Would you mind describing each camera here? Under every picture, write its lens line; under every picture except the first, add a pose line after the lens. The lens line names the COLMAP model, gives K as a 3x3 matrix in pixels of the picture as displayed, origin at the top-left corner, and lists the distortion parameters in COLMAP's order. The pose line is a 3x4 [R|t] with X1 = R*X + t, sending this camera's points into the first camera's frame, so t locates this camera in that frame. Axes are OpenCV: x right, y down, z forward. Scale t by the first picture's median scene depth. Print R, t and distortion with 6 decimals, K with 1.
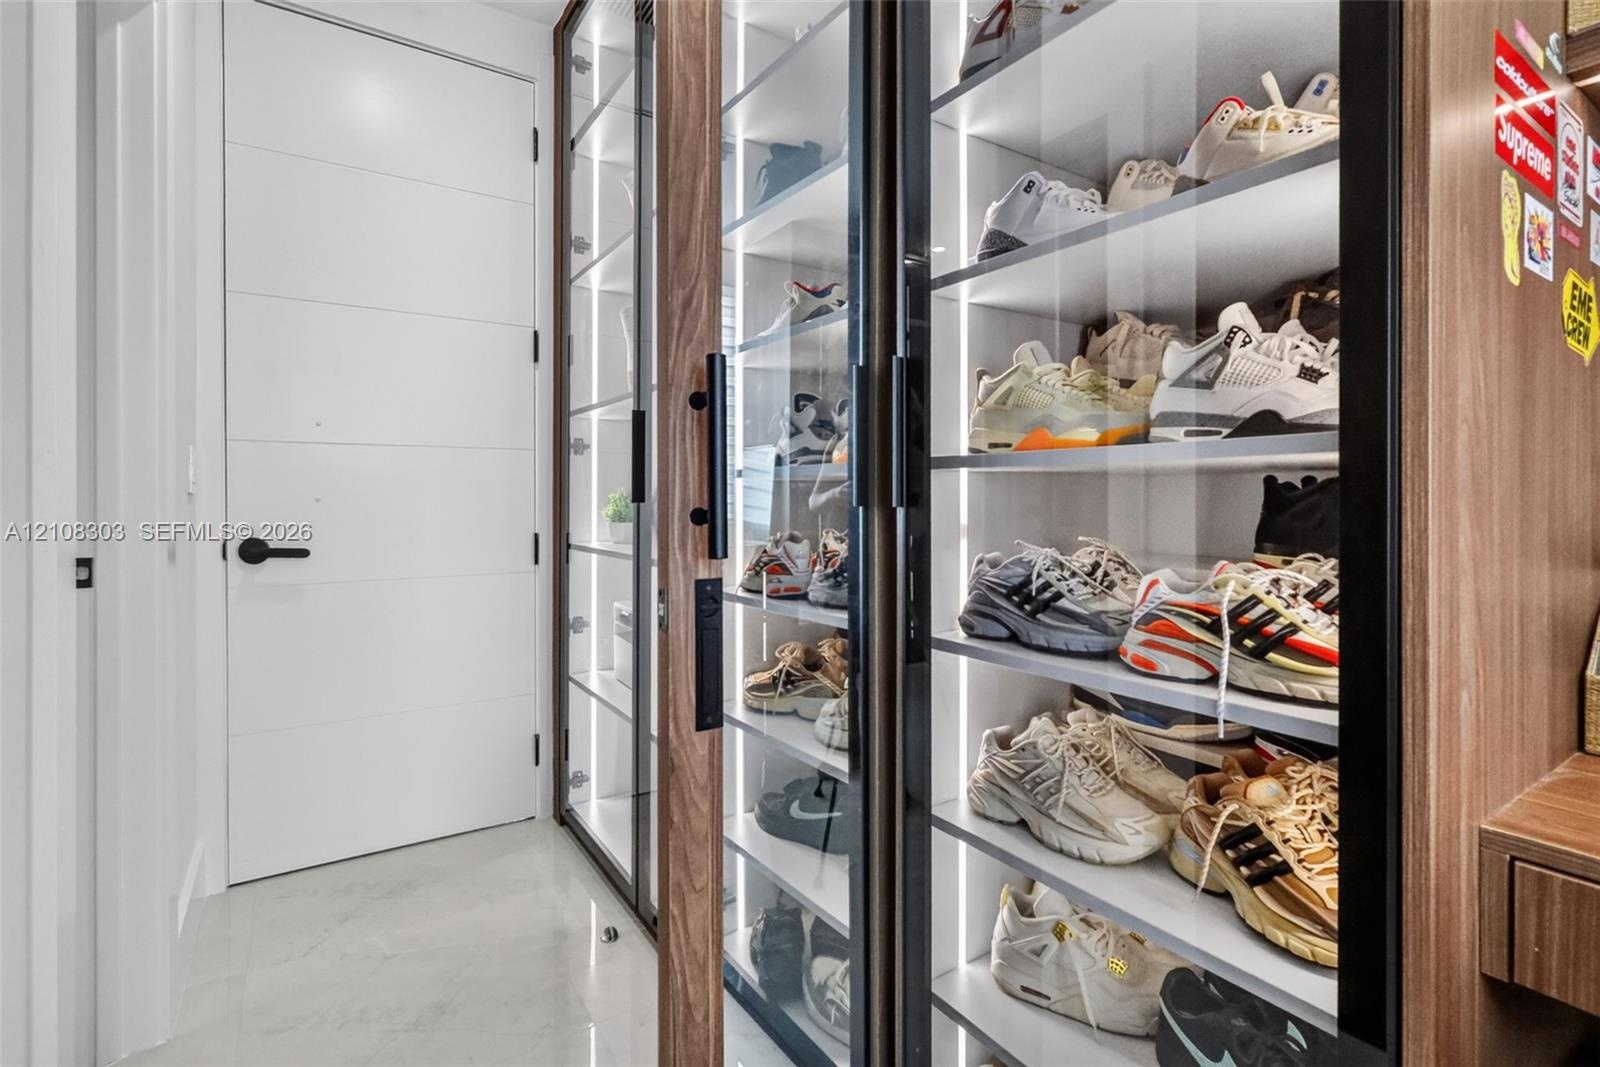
lens RADIAL K [[756.8, 0, 799.5], [0, 756.8, 499.0], [0, 0, 1]] dist [0.001646, -0.002065]
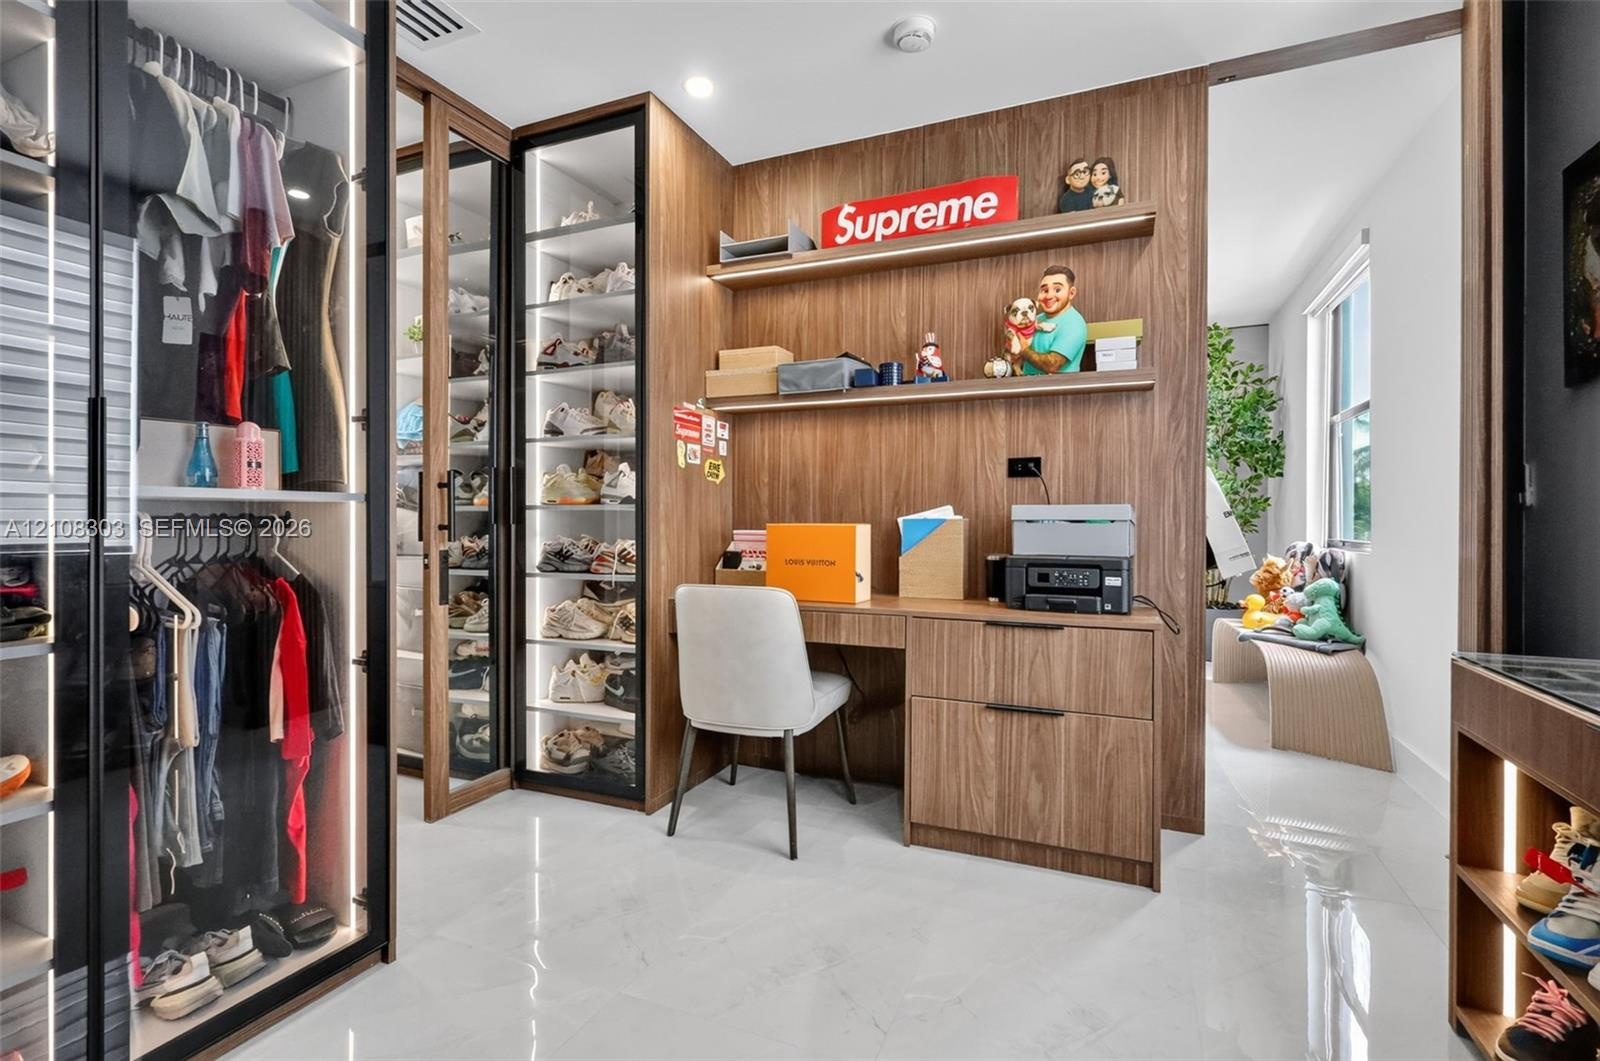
lens RADIAL K [[756.8, 0, 804.1], [0, 756.8, 522.0], [0, 0, 1]] dist [0.001646, -0.002065]
pose [[0.840892, -0.001198, 0.541202, -0.467364], [0.000381, 0.999999, 0.001622, -0.000866], [-0.541203, -0.001158, 0.840891, -1.861517]]
